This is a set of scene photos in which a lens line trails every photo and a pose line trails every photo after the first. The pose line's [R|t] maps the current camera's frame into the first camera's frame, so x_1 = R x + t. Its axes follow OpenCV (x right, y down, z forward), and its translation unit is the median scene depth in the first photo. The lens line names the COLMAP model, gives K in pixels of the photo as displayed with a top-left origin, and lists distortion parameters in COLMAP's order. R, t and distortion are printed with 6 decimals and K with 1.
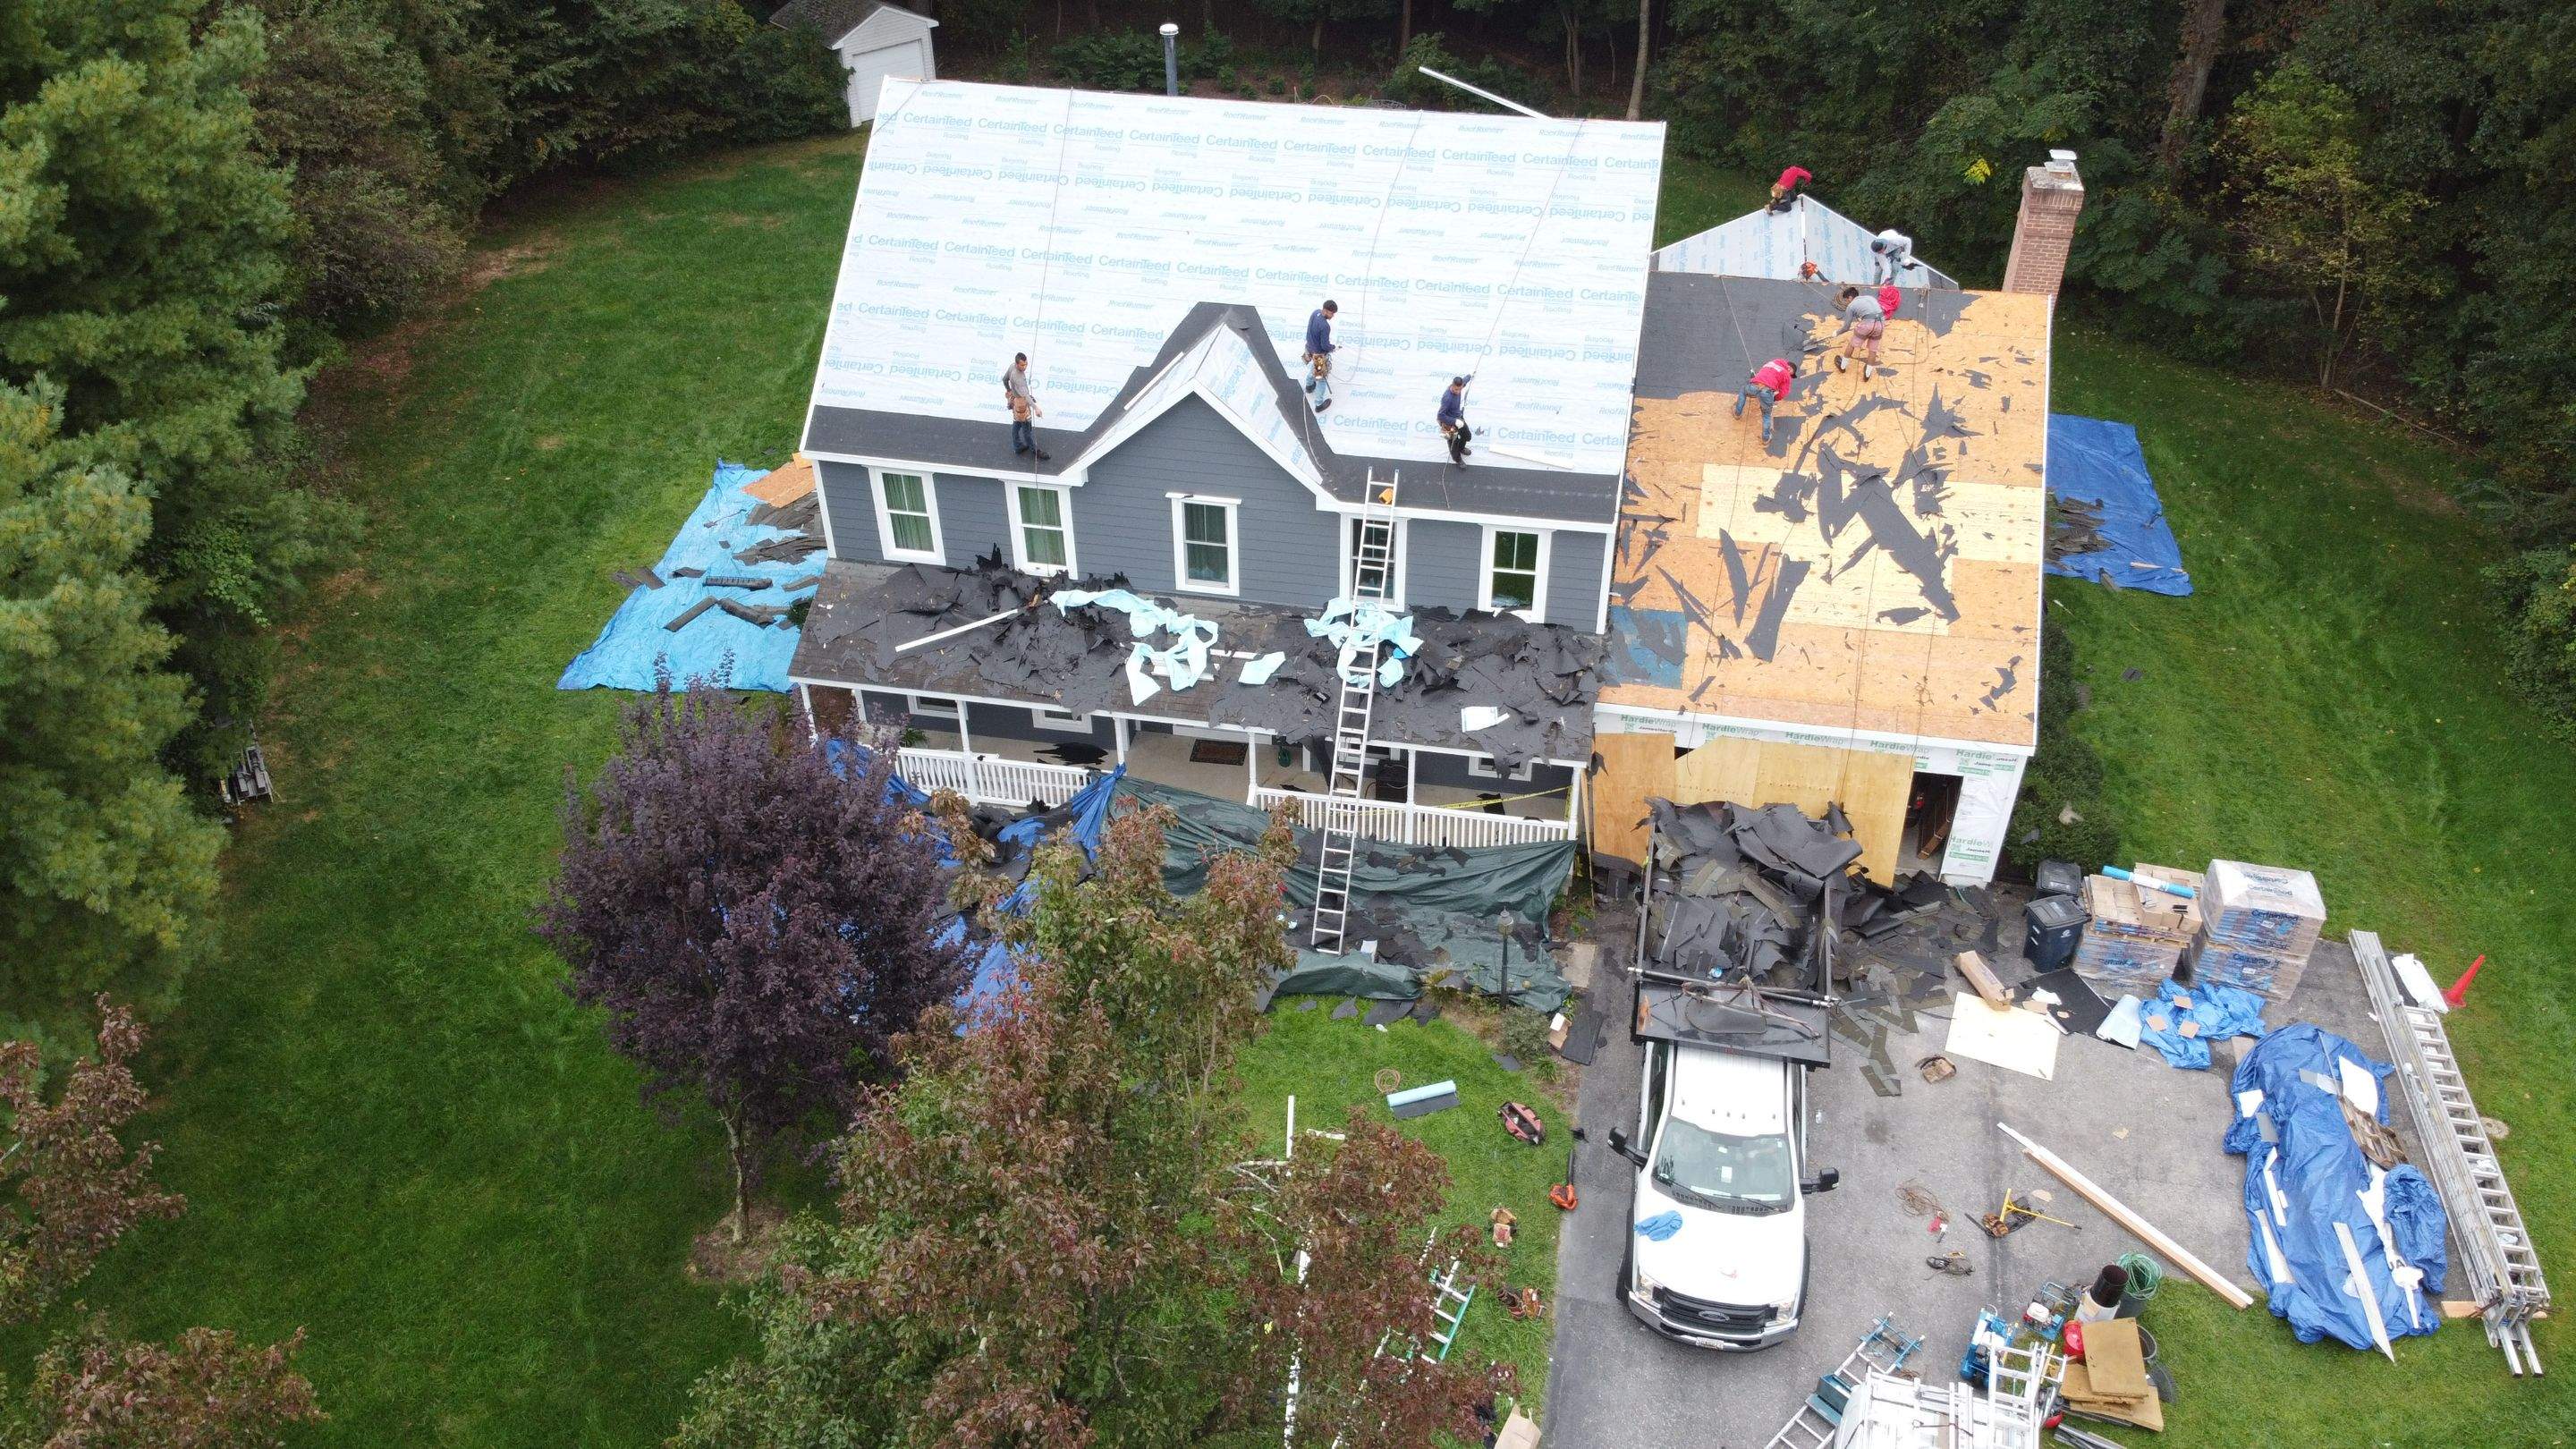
lens RADIAL K [[1910.2, 0, 1300.4], [0, 1910.2, 728.2], [0, 0, 1]] dist [0.260649, -0.624825]
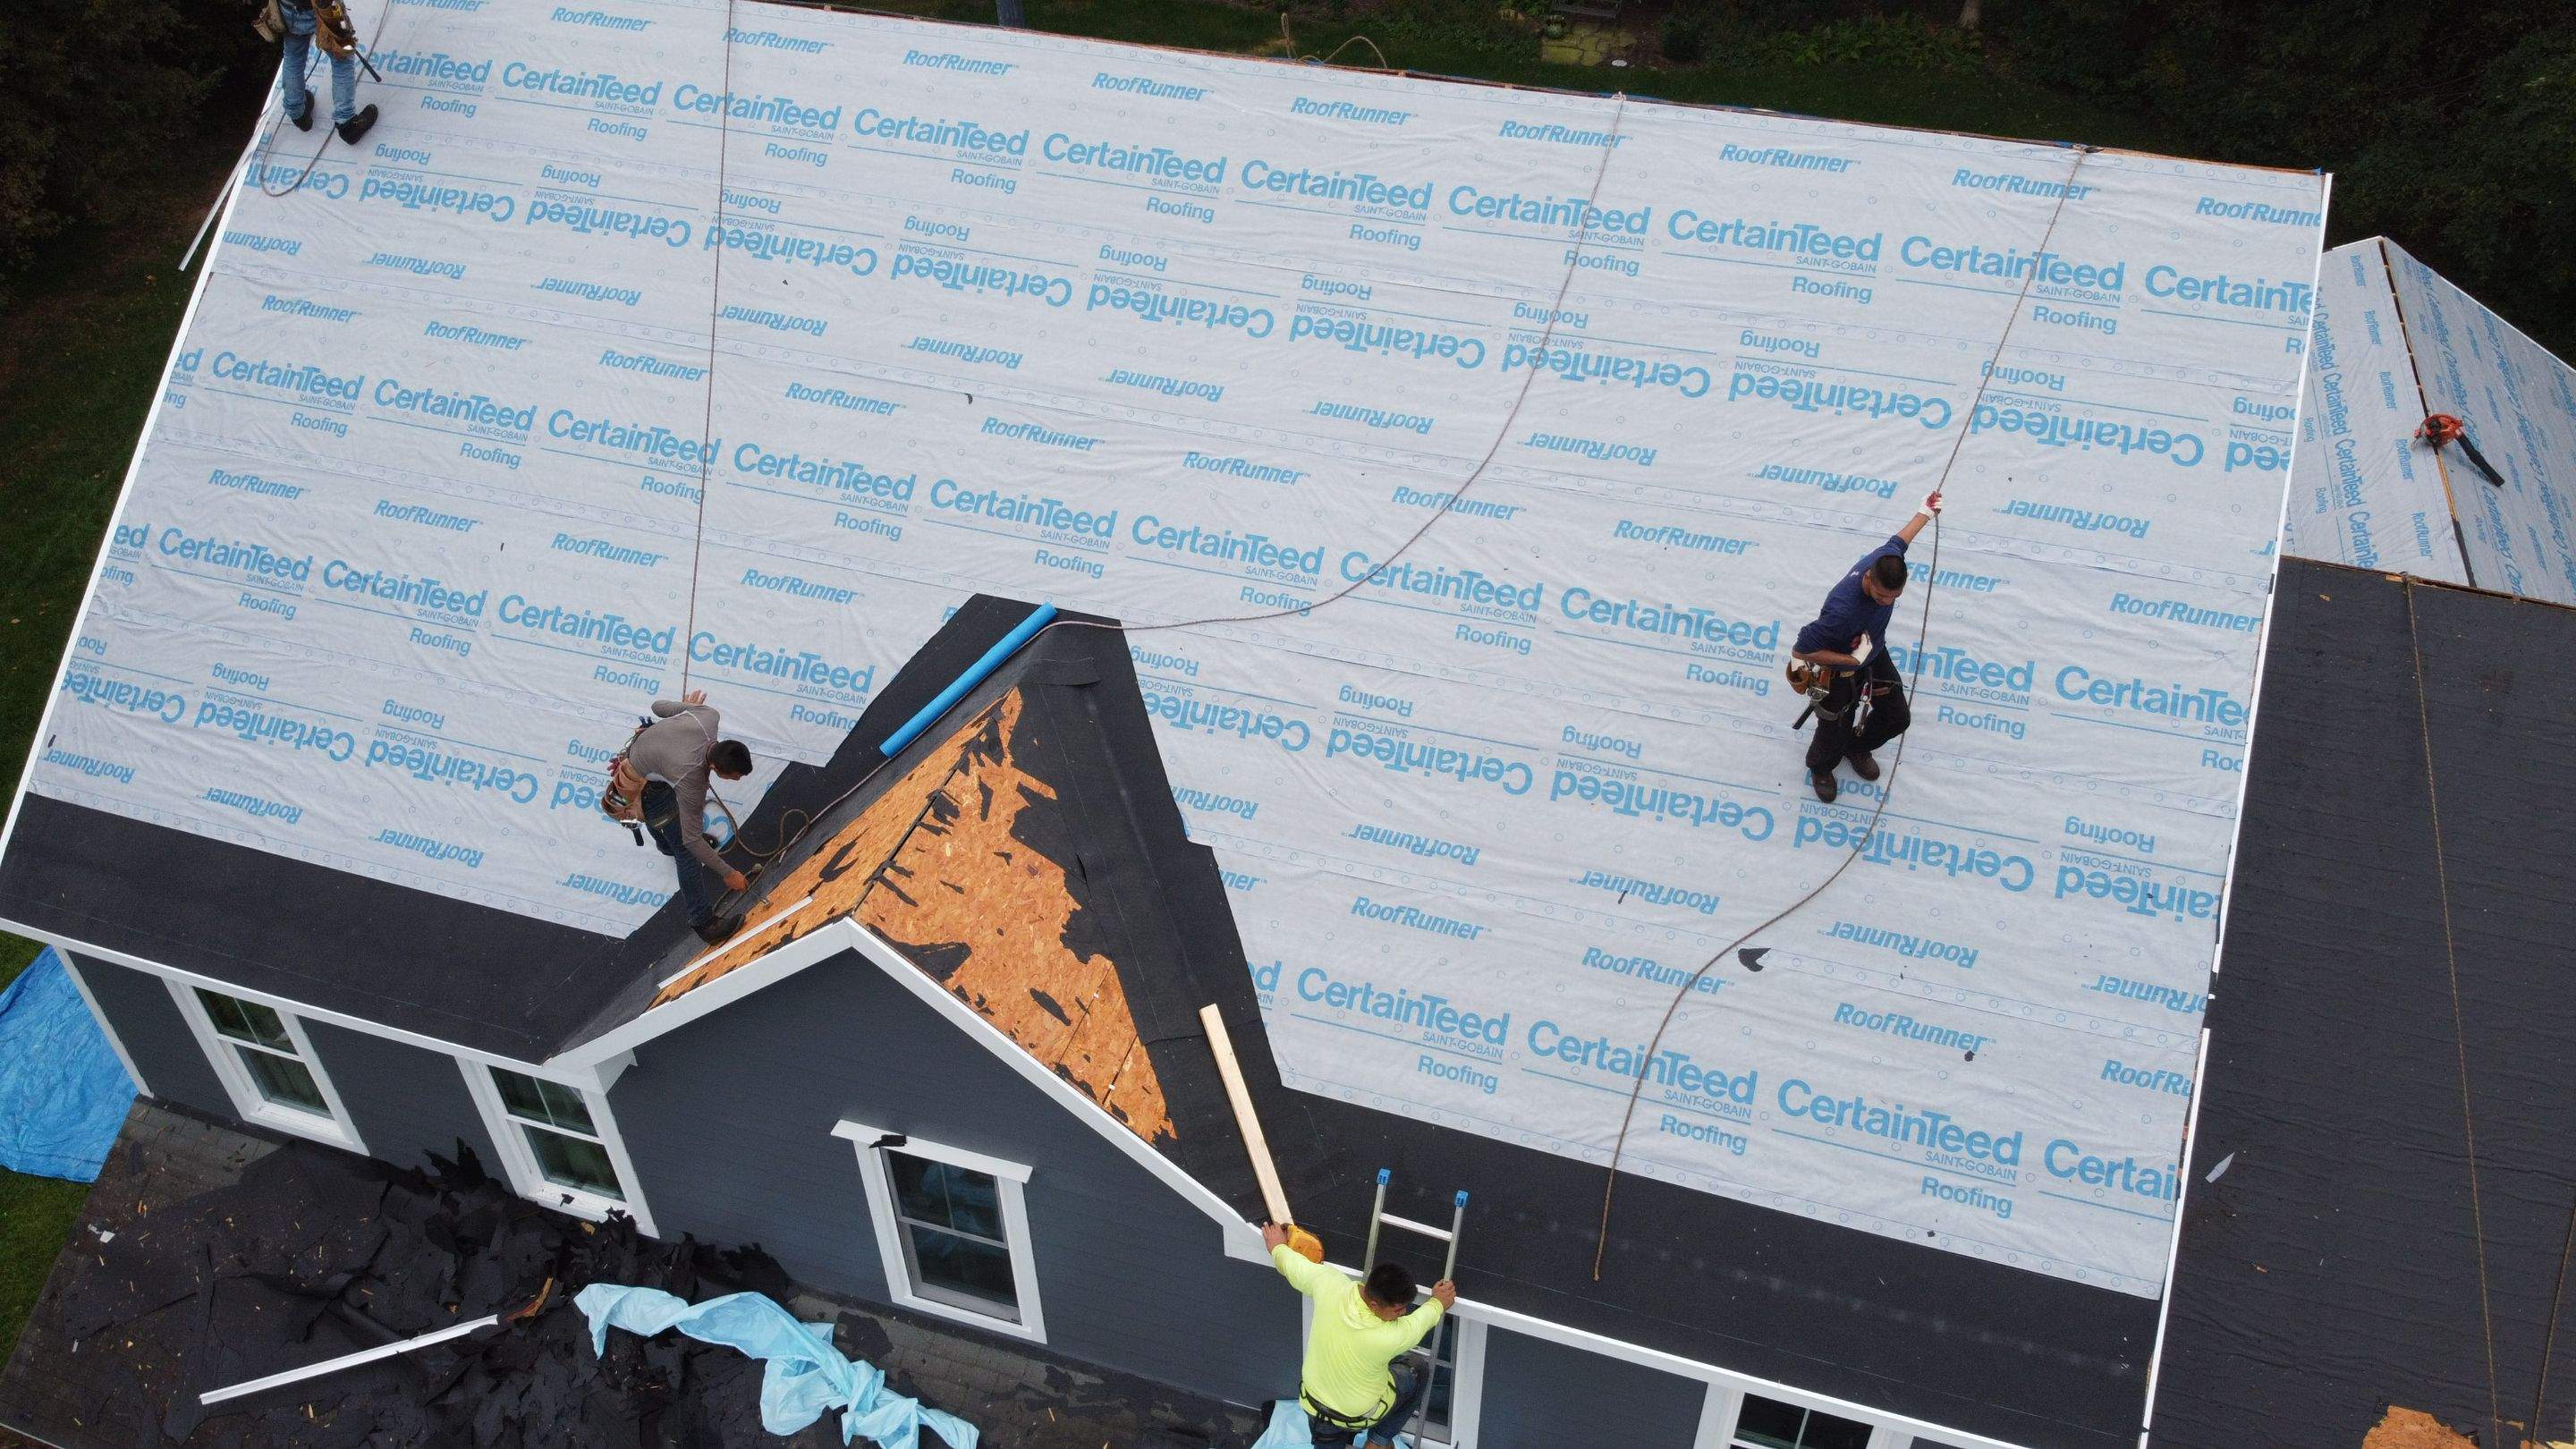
lens RADIAL K [[1910.2, 0, 1300.4], [0, 1910.2, 728.2], [0, 0, 1]] dist [0.260649, -0.624825]
pose [[0.993000, 0.071534, -0.093990, 0.046367], [-0.064379, 0.994945, 0.077068, -0.227781], [0.099028, -0.070478, 0.992586, 0.635722]]
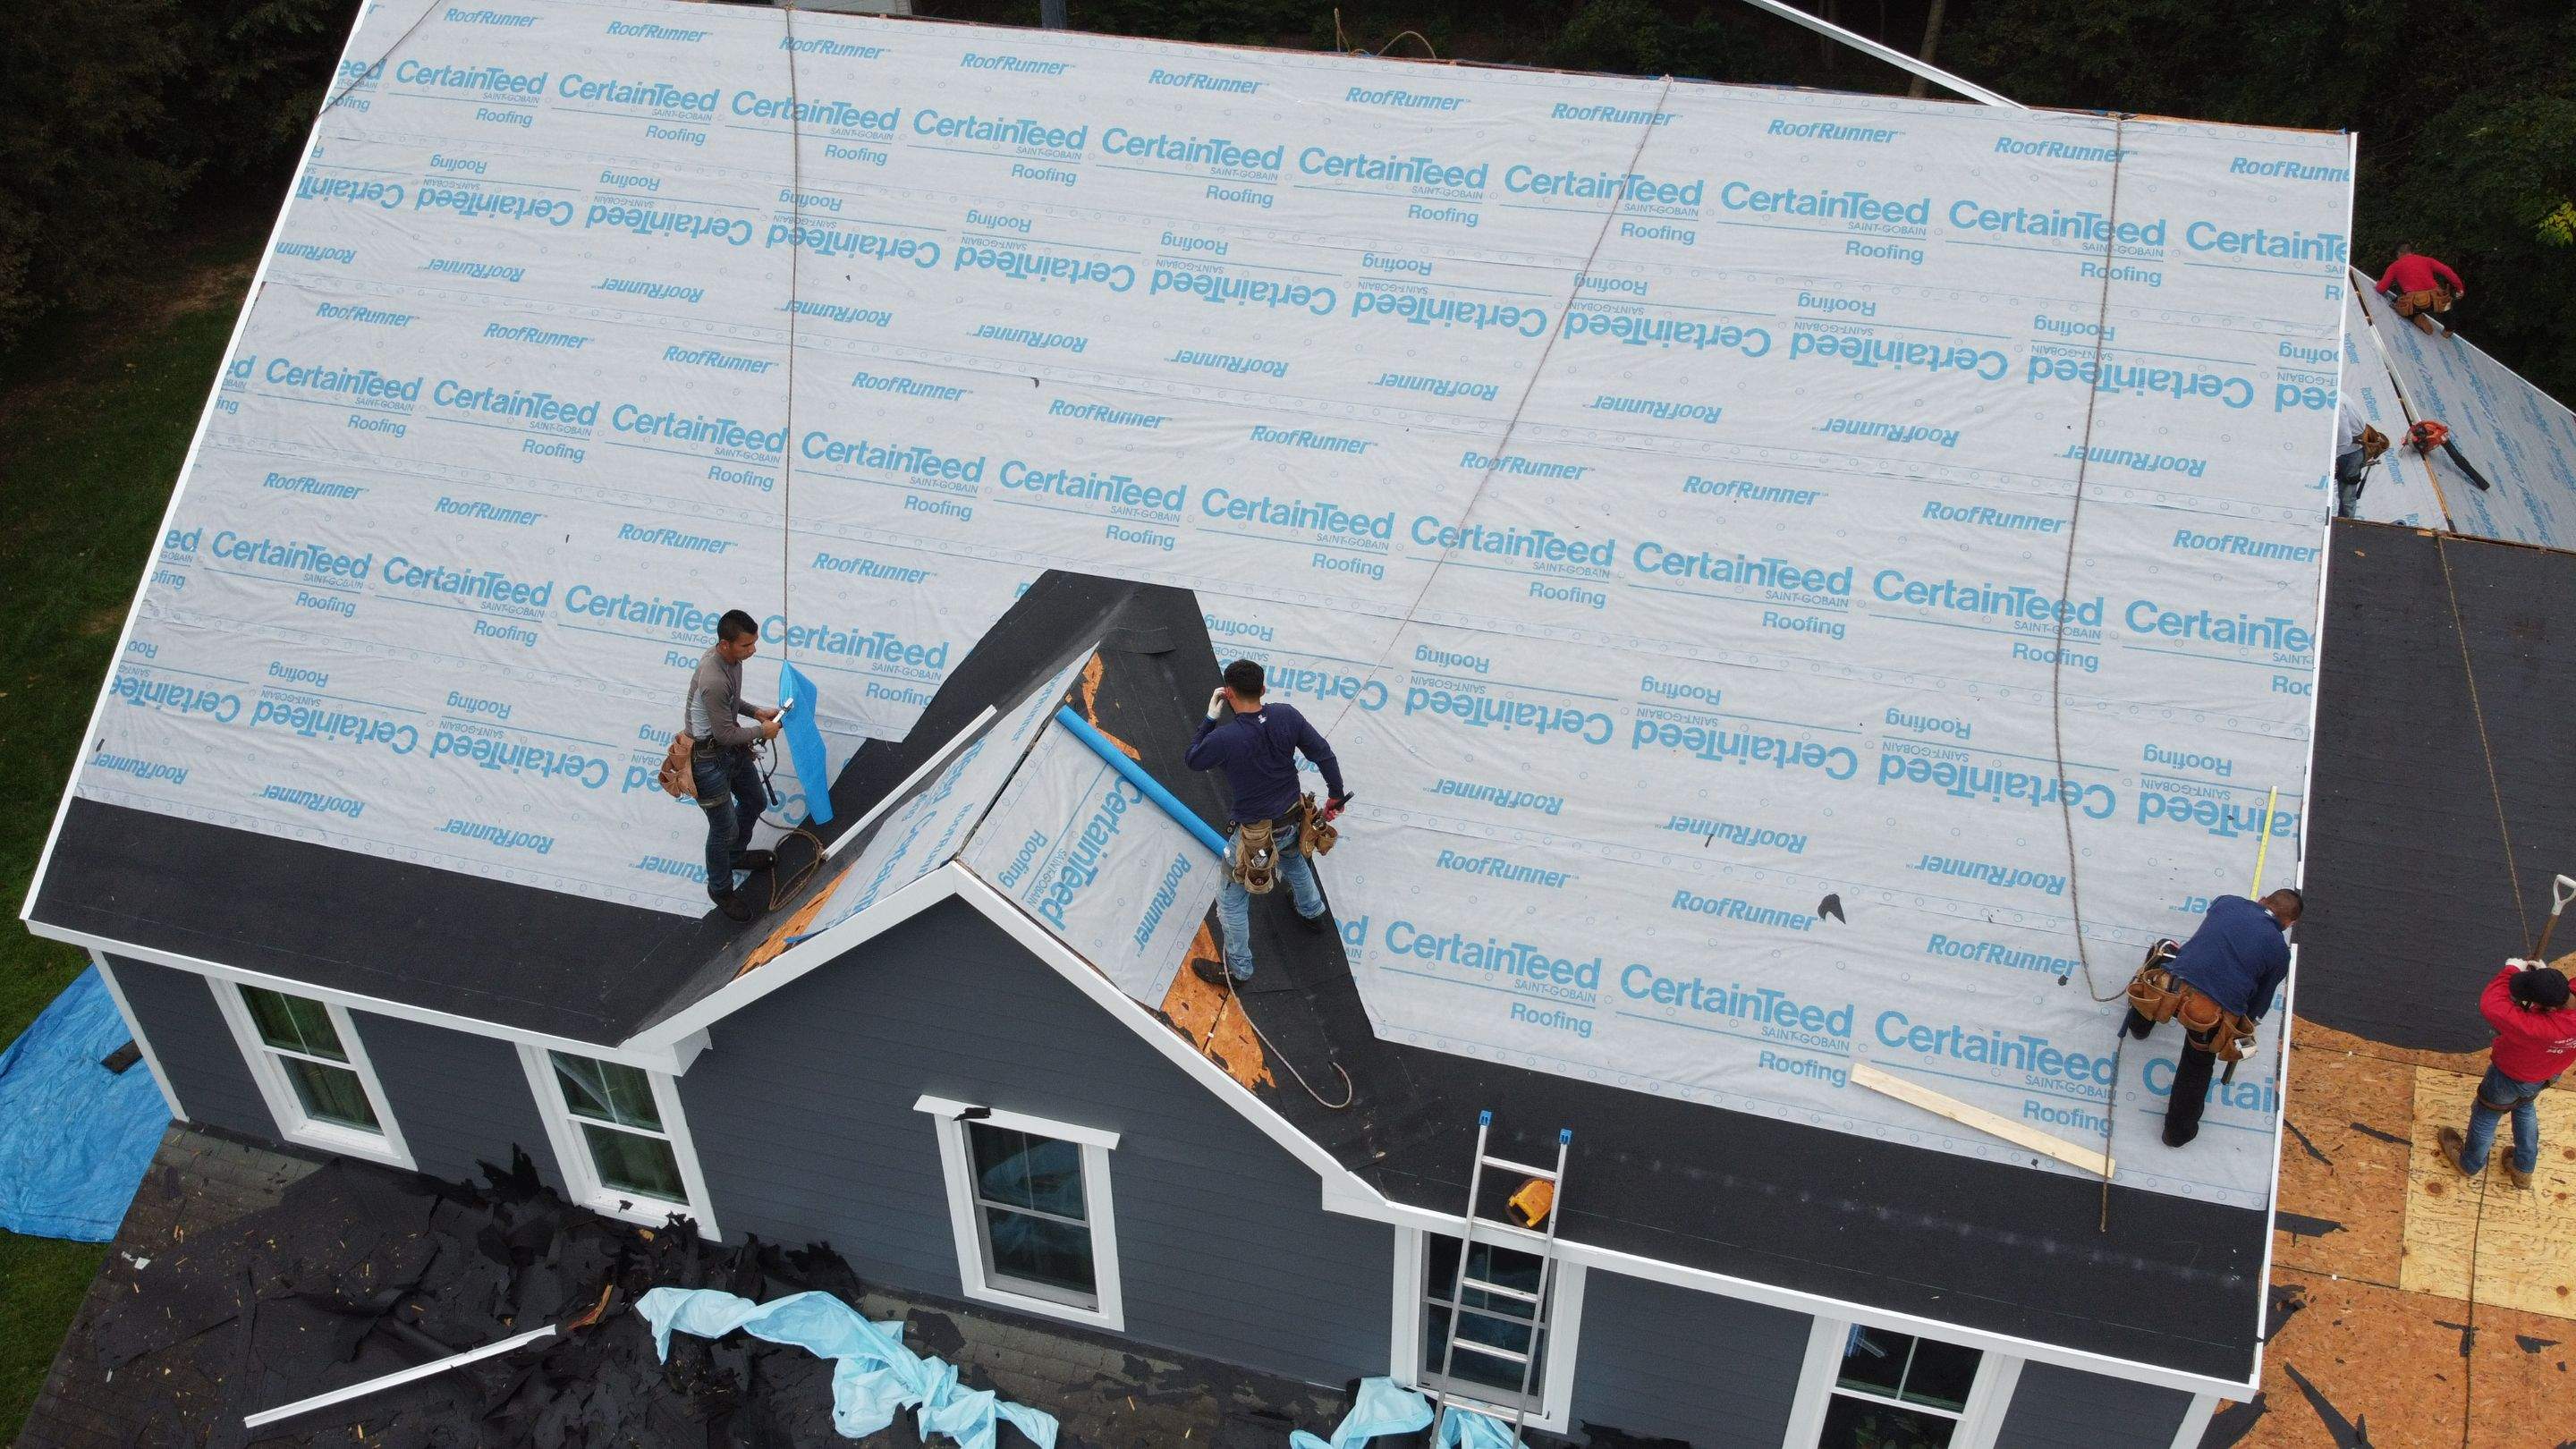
lens RADIAL K [[1910.2, 0, 1300.4], [0, 1910.2, 728.2], [0, 0, 1]] dist [0.260649, -0.624825]
pose [[0.996629, 0.045198, -0.068462, 0.023503], [-0.044266, 0.998906, 0.015075, -0.197818], [0.069068, -0.011994, 0.997540, 0.629459]]
